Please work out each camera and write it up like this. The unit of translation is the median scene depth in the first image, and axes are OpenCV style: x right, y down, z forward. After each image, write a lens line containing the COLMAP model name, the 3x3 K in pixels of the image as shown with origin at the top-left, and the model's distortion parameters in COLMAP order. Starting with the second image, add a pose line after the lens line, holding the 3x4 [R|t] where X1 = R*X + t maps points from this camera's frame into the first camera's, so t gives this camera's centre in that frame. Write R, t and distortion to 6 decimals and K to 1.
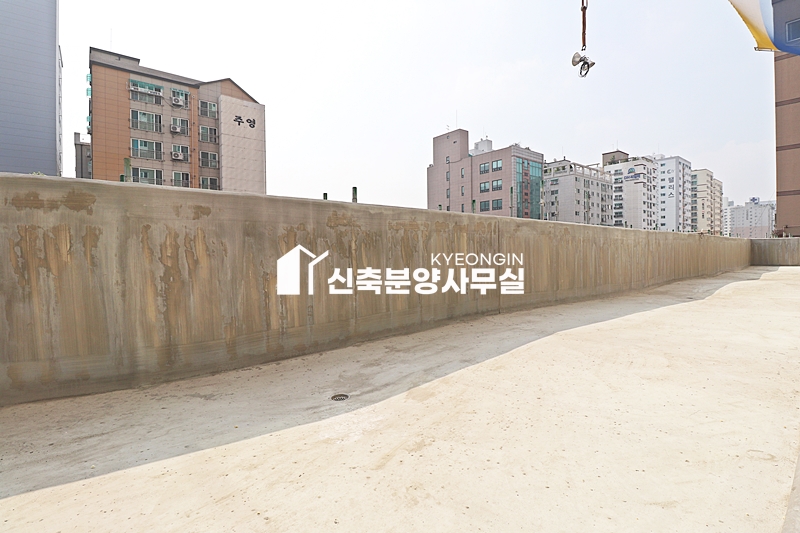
lens RADIAL K [[369.1, 0, 399.5], [0, 369.1, 259.5], [0, 0, 1]] dist [-0.003005, -0.010978]
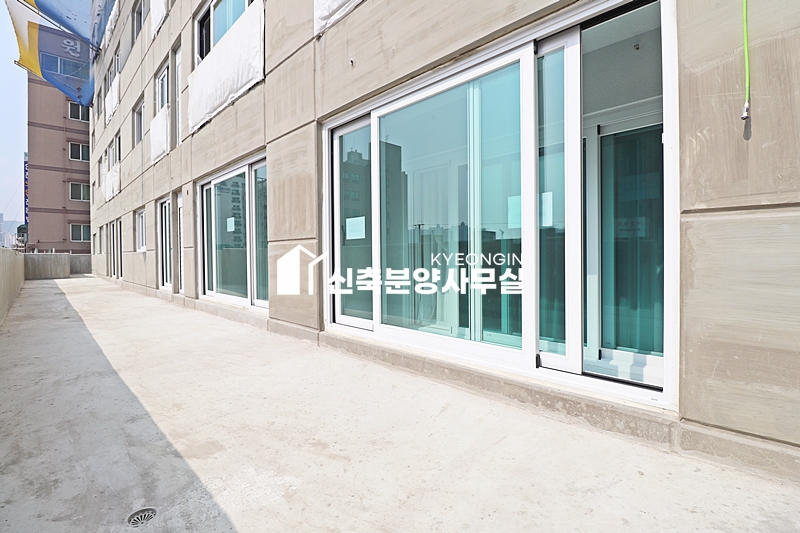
lens RADIAL K [[369.1, 0, 399.5], [0, 369.1, 259.5], [0, 0, 1]] dist [-0.003005, -0.010978]
pose [[-0.071914, 0.002940, 0.997407, -0.096227], [0.029034, 0.999578, -0.000853, -0.009739], [-0.996988, 0.028898, -0.071969, 0.061729]]
